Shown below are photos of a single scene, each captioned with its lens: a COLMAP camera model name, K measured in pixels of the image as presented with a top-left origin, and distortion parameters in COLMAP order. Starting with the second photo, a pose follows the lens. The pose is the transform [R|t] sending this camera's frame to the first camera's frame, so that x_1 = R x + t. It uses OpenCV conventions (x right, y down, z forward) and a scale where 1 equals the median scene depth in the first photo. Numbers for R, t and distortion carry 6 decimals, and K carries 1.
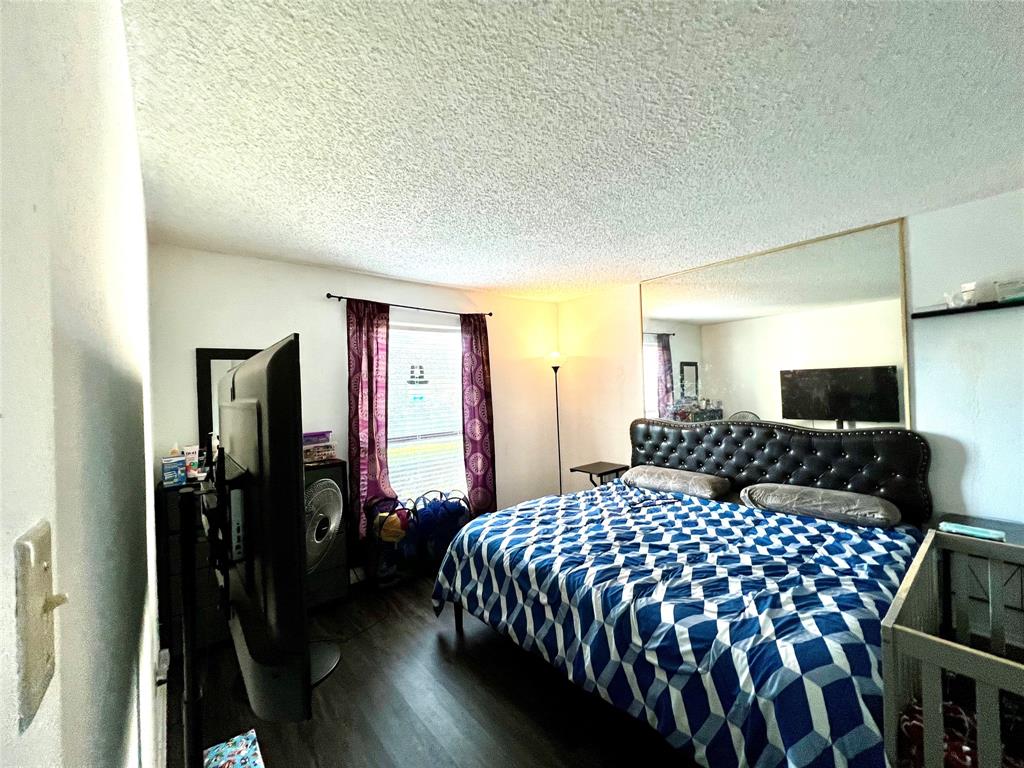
lens RADIAL K [[408.5, 0, 511.4], [0, 408.5, 385.6], [0, 0, 1]] dist [-0.001706, -0.000106]
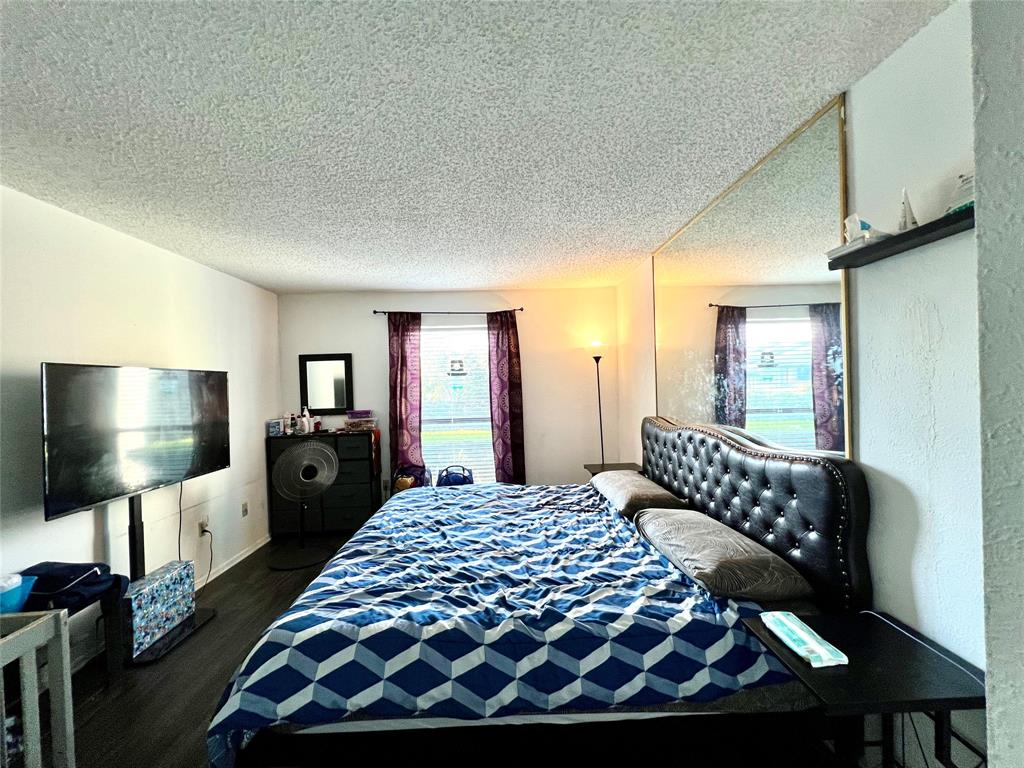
lens RADIAL K [[410.1, 0, 512.7], [0, 410.1, 384.0], [0, 0, 1]] dist [-0.002414, -0.000127]
pose [[0.787177, 0.013700, -0.616575, 0.791456], [0.002681, 0.999668, 0.025636, -0.012471], [0.616722, -0.021833, 0.786878, 0.202336]]
